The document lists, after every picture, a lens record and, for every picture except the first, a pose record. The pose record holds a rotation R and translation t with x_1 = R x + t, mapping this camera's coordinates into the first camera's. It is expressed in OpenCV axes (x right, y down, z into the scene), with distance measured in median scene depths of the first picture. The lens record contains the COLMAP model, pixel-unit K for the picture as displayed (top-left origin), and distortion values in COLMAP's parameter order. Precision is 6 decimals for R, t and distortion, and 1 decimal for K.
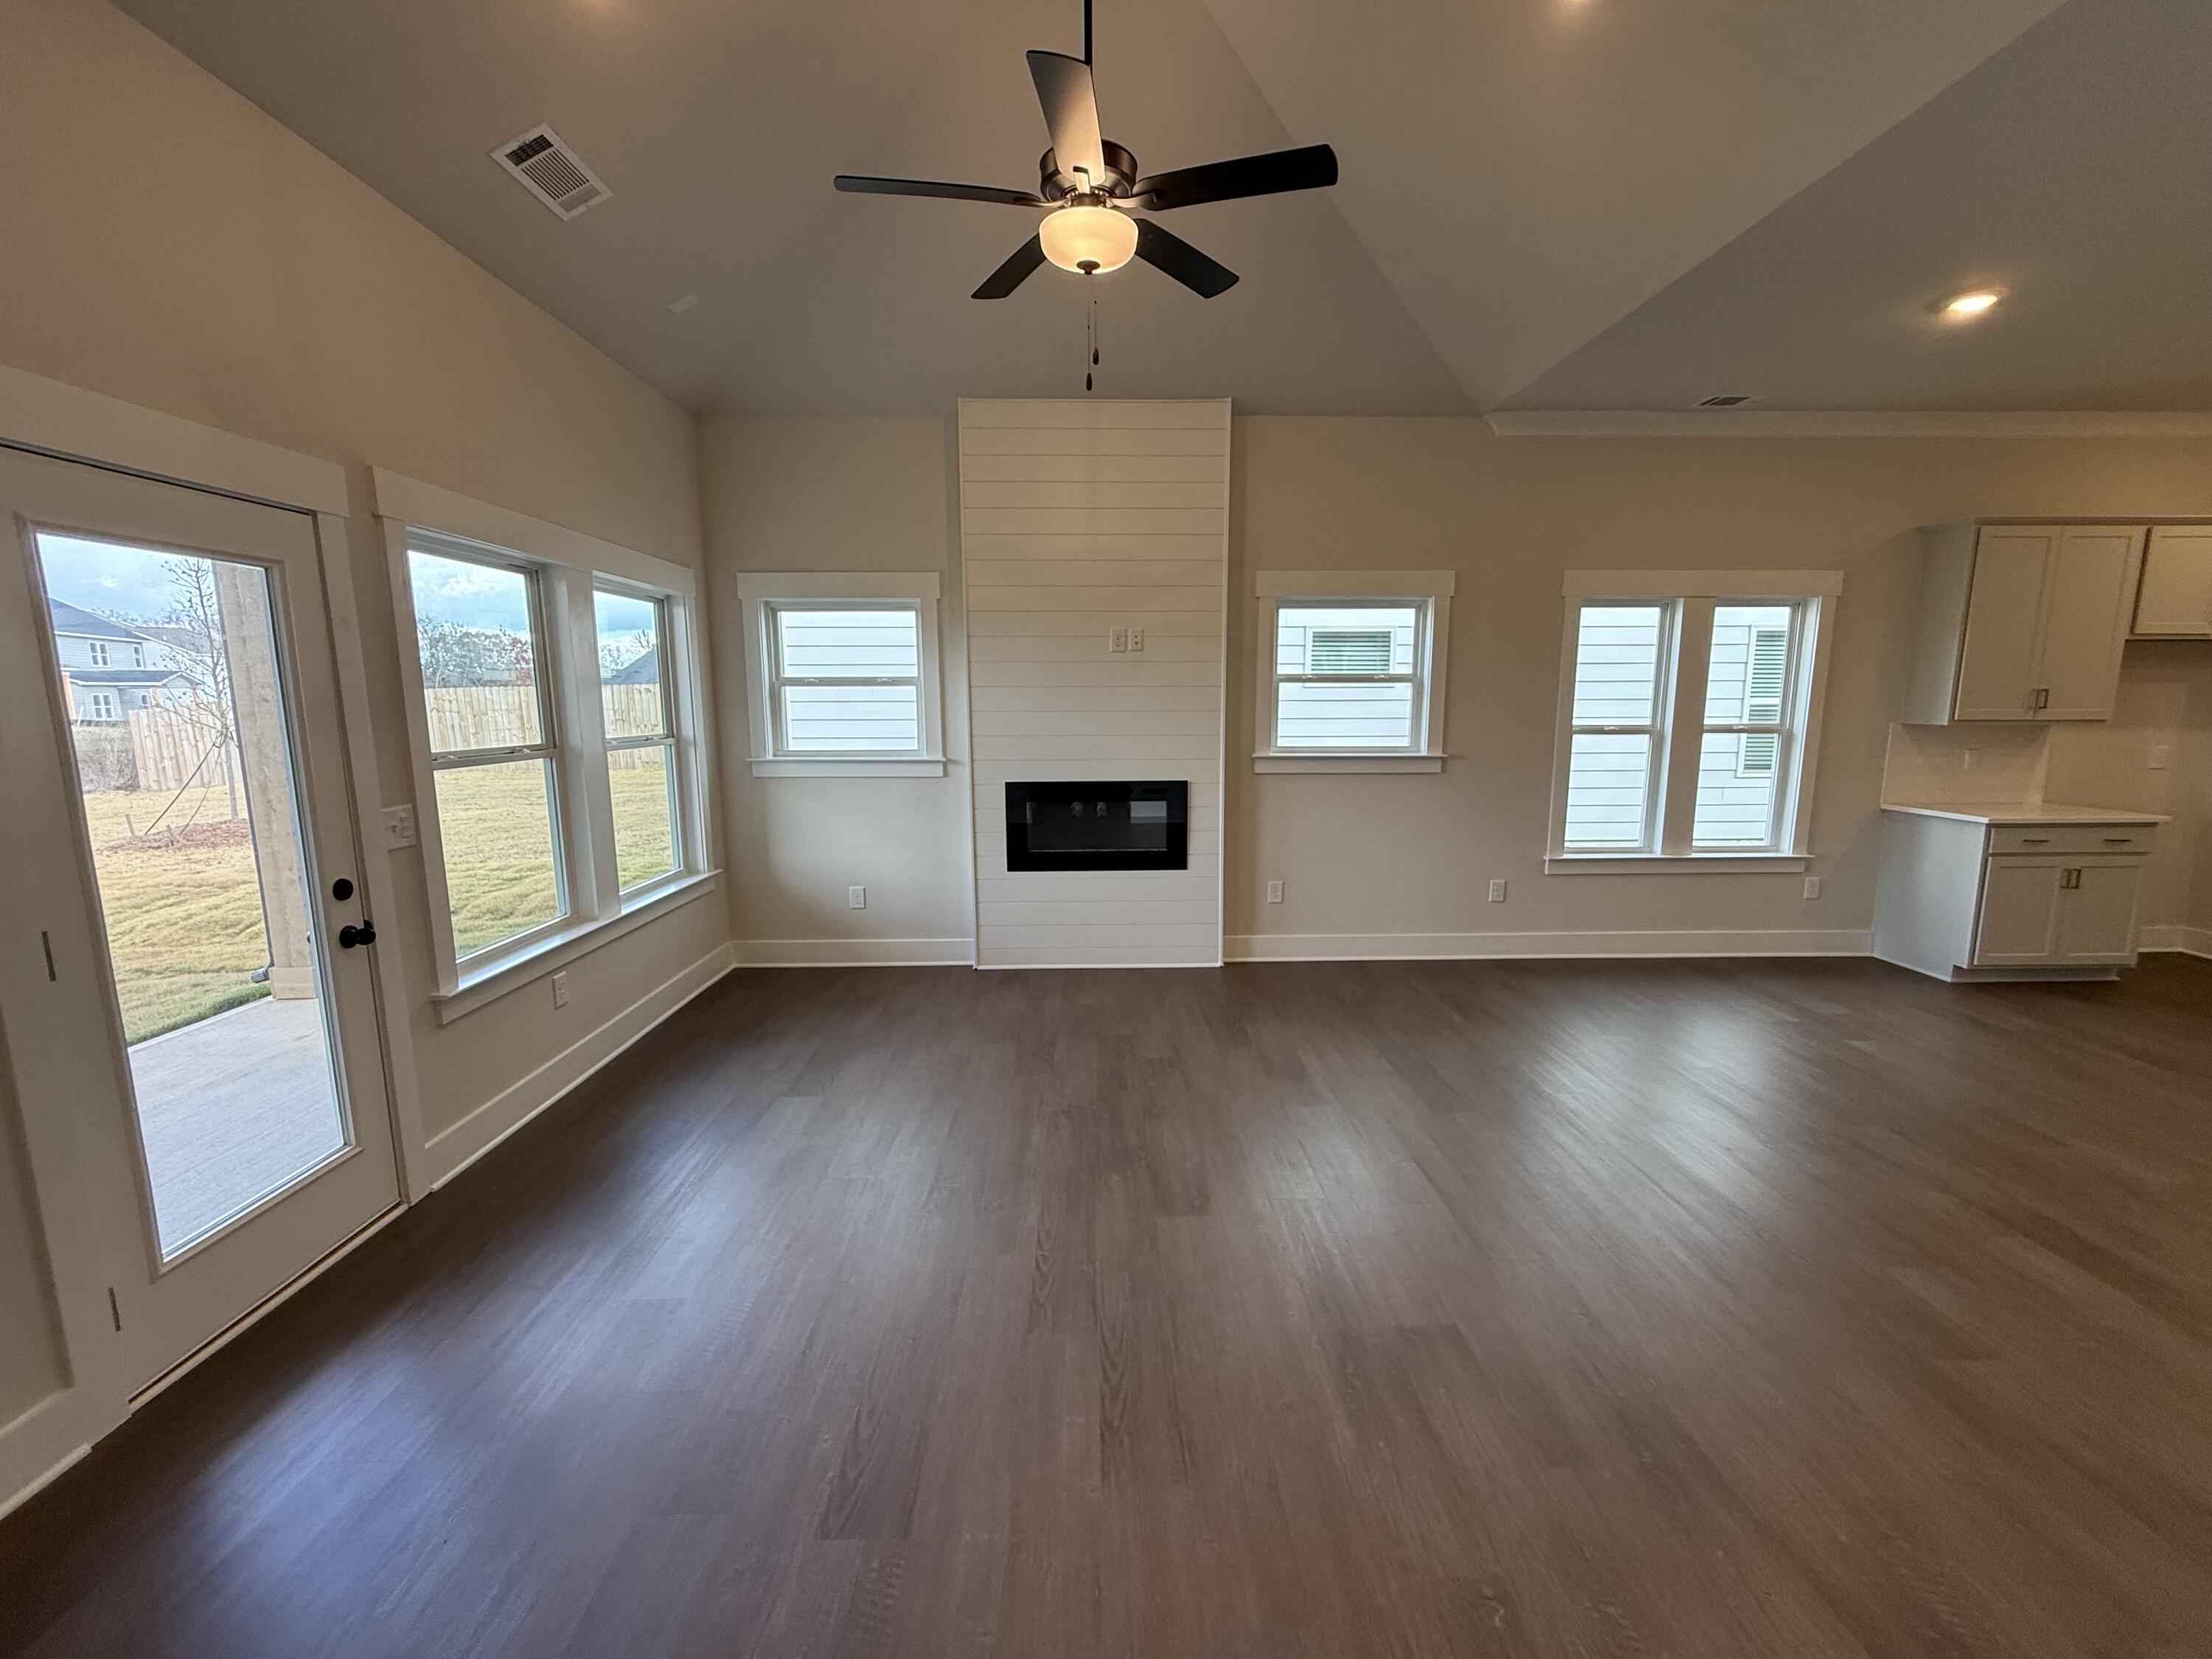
lens RADIAL K [[888.0, 0, 1106.0], [0, 888.0, 829.5], [0, 0, 1]] dist [-0.000465, 0.000219]
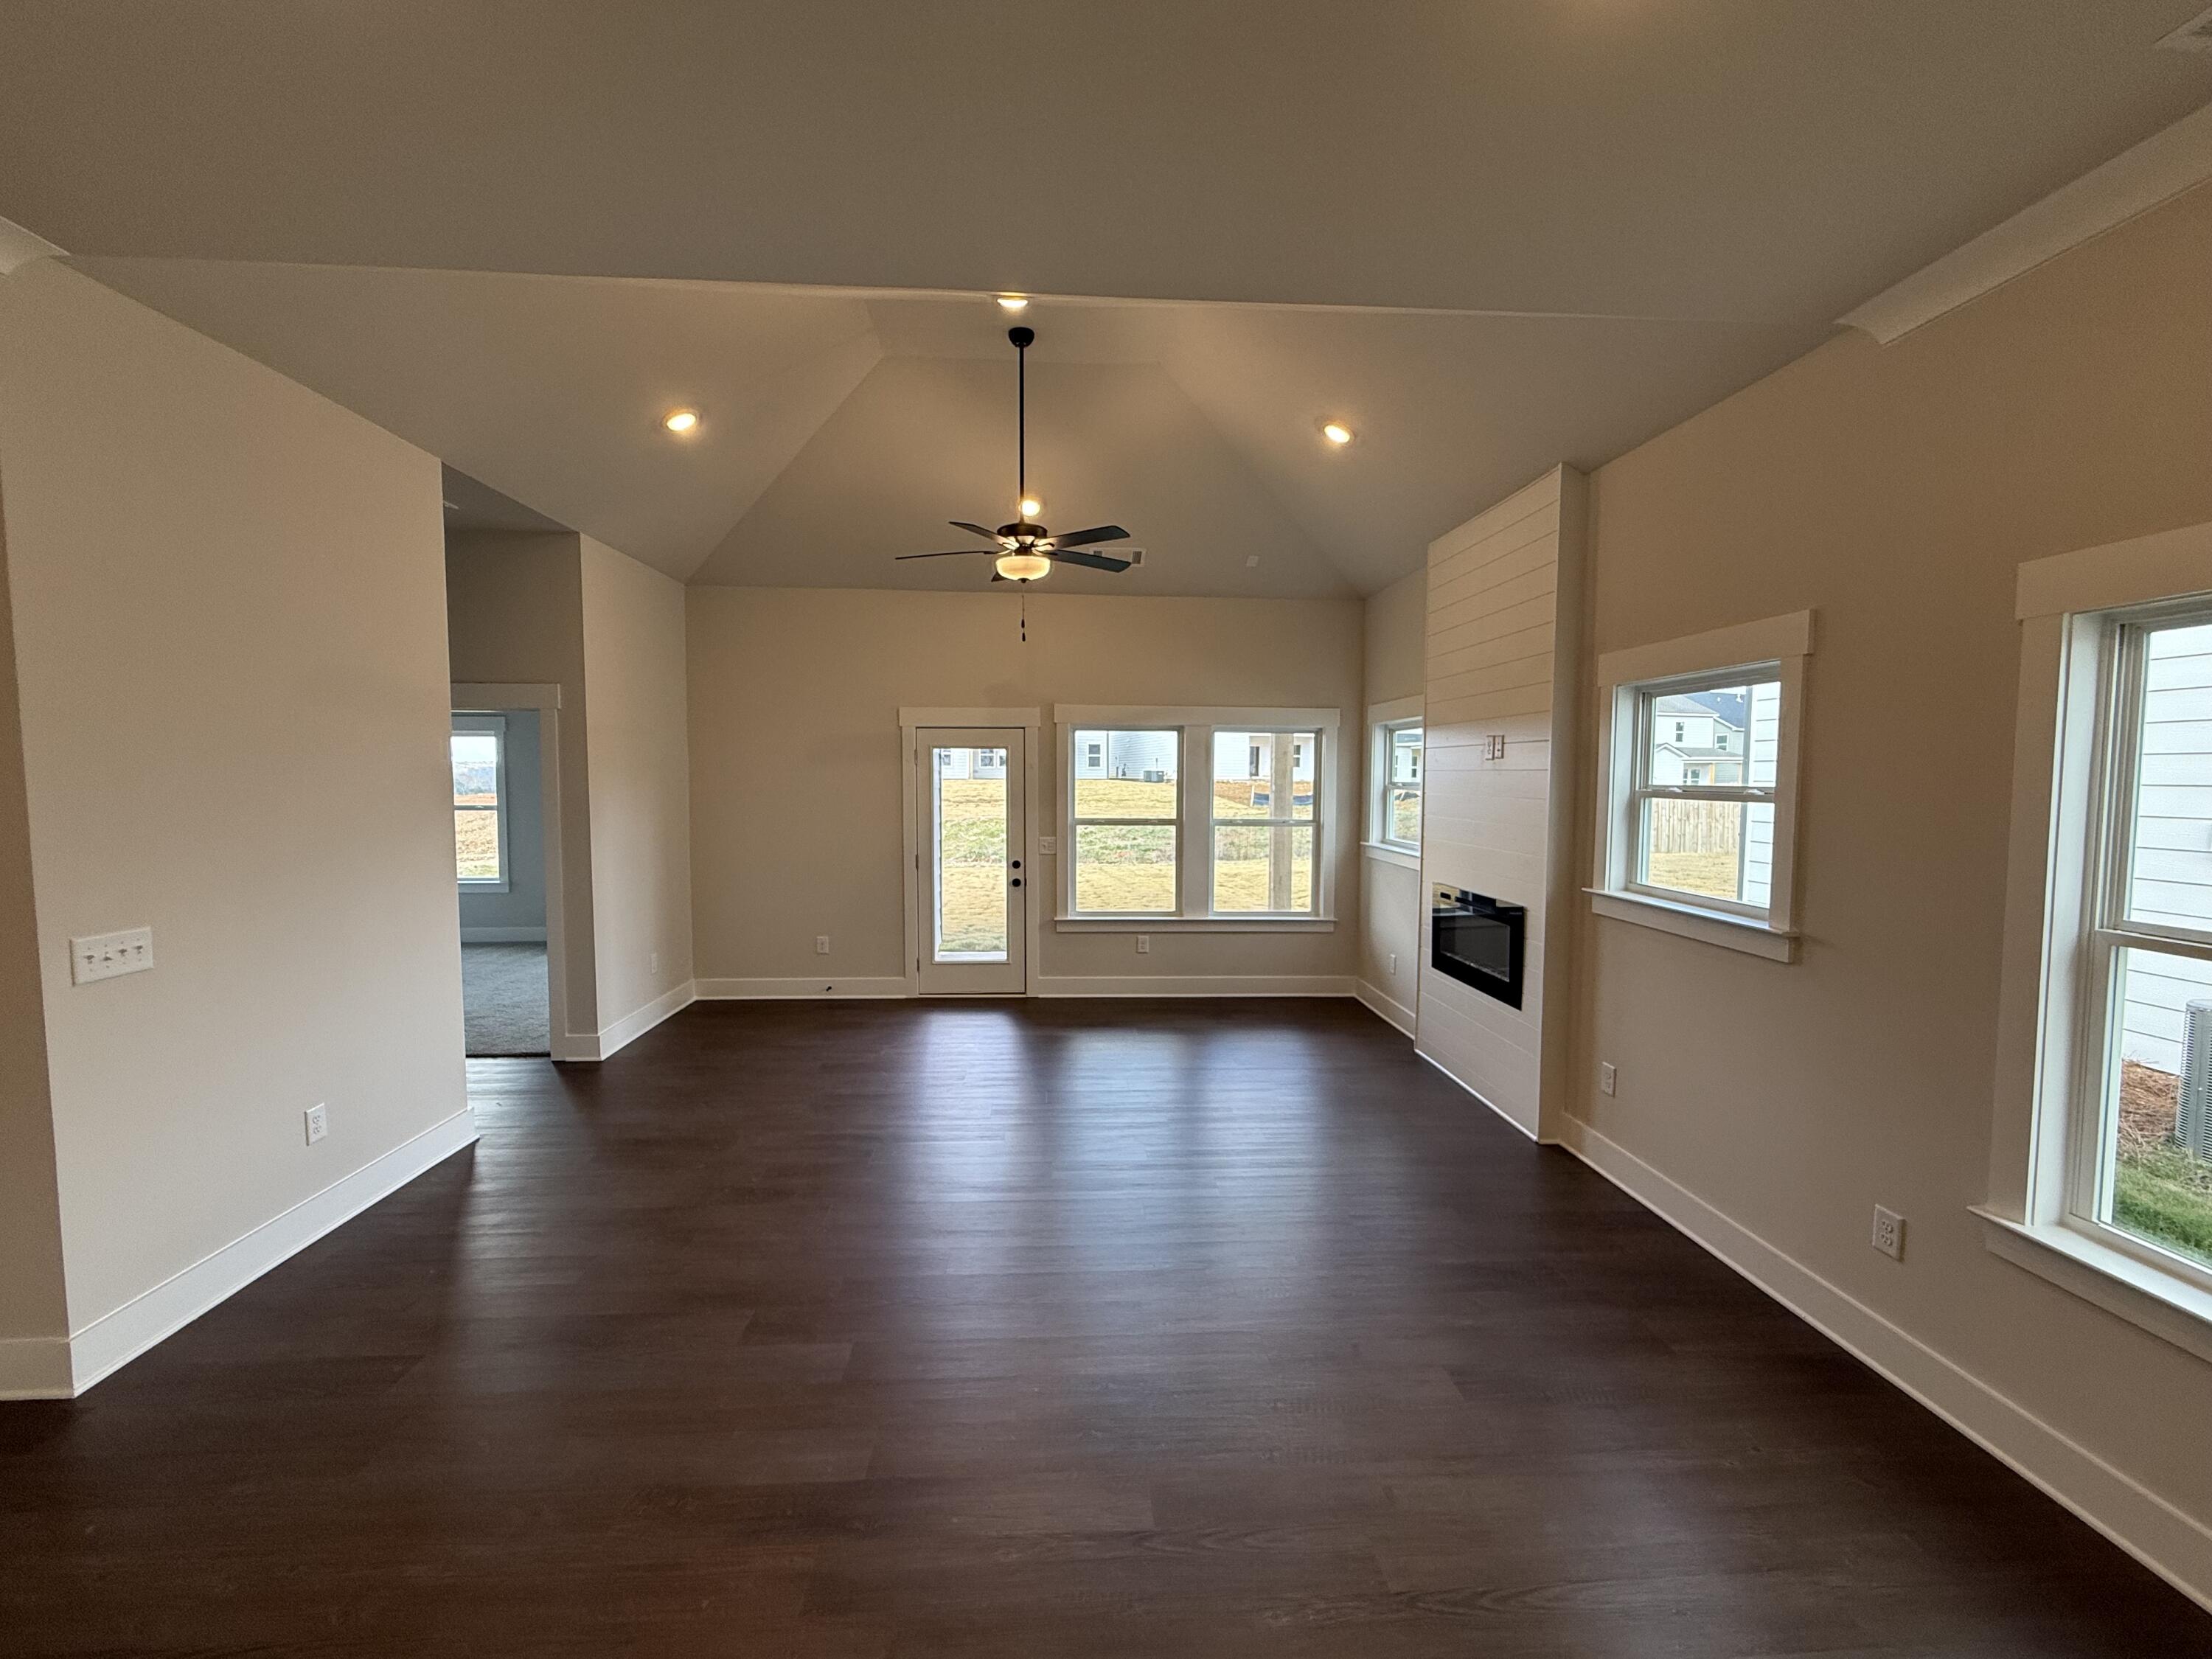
lens RADIAL K [[888.0, 0, 1106.0], [0, 888.0, 829.5], [0, 0, 1]] dist [-0.000465, 0.000219]
pose [[0.068019, 0.063896, -0.995636, 1.263086], [-0.156764, 0.986235, 0.052583, -0.152941], [0.985291, 0.152504, 0.077099, 0.726013]]
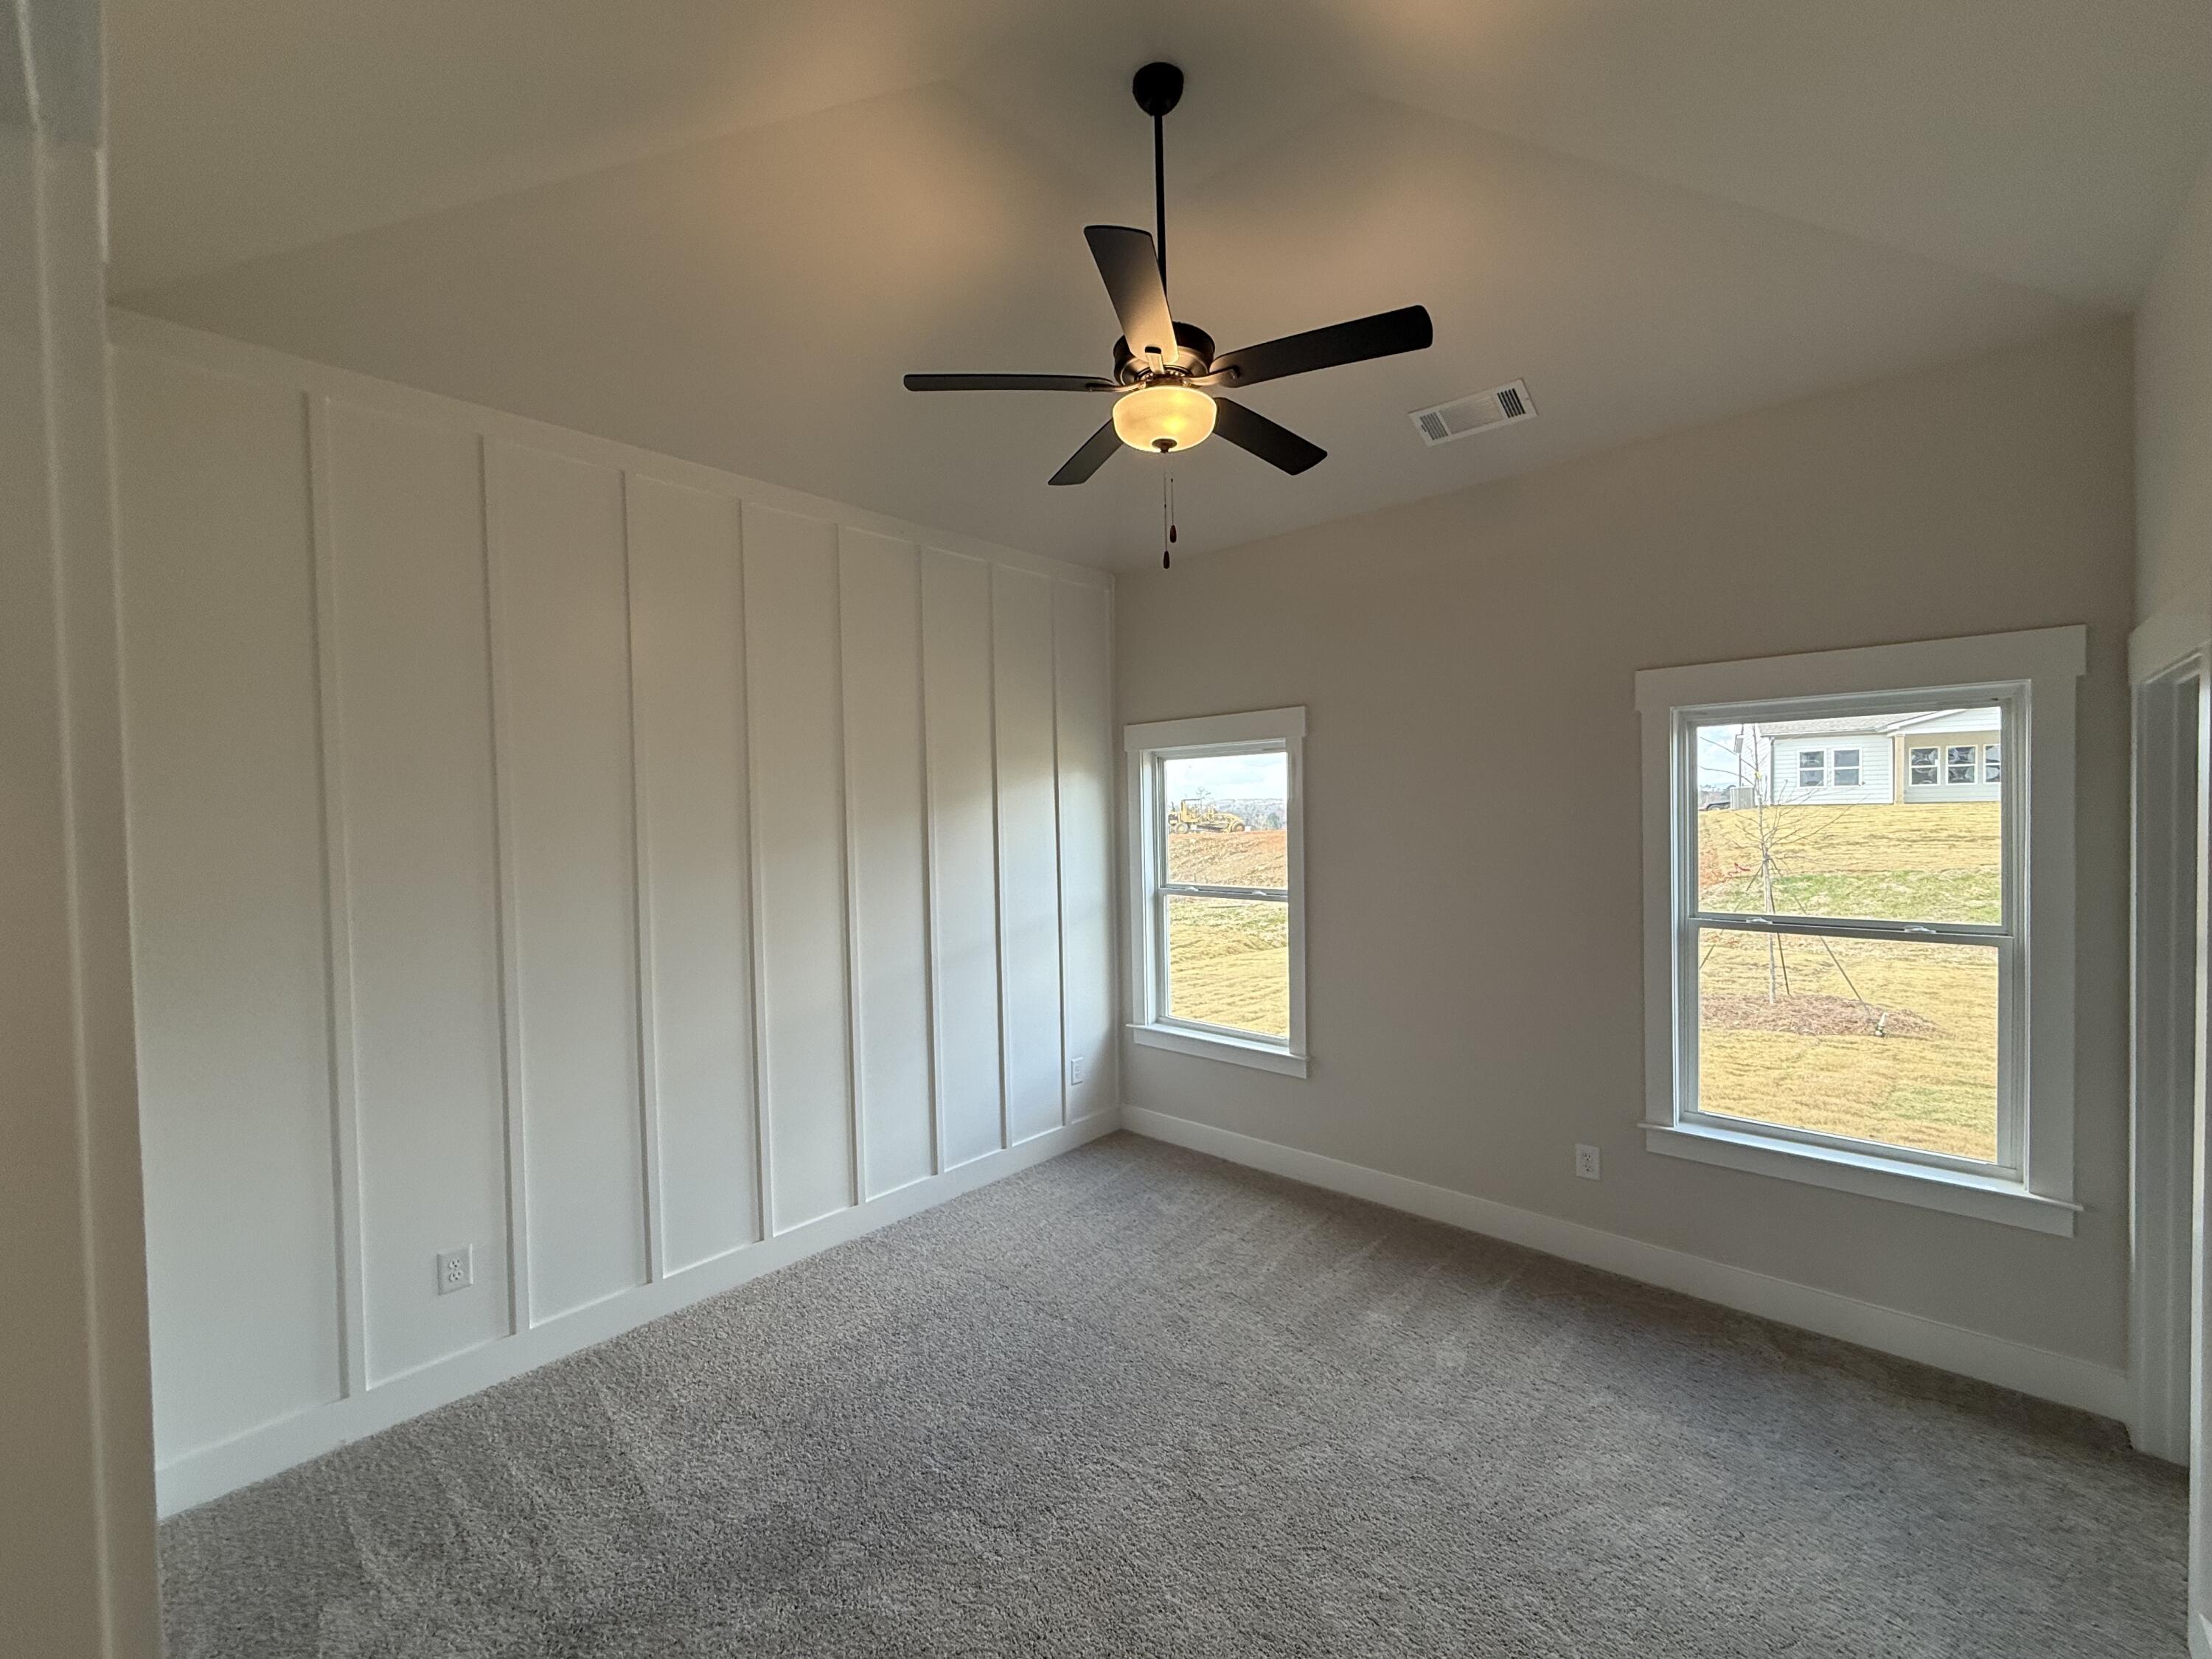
lens RADIAL K [[888.0, 0, 1106.0], [0, 888.0, 829.5], [0, 0, 1]] dist [-0.000465, 0.000219]
pose [[-0.674090, 0.032113, -0.737951, 0.992118], [-0.088697, 0.988307, 0.124029, -0.131620], [0.733304, 0.149060, -0.663360, 0.569131]]
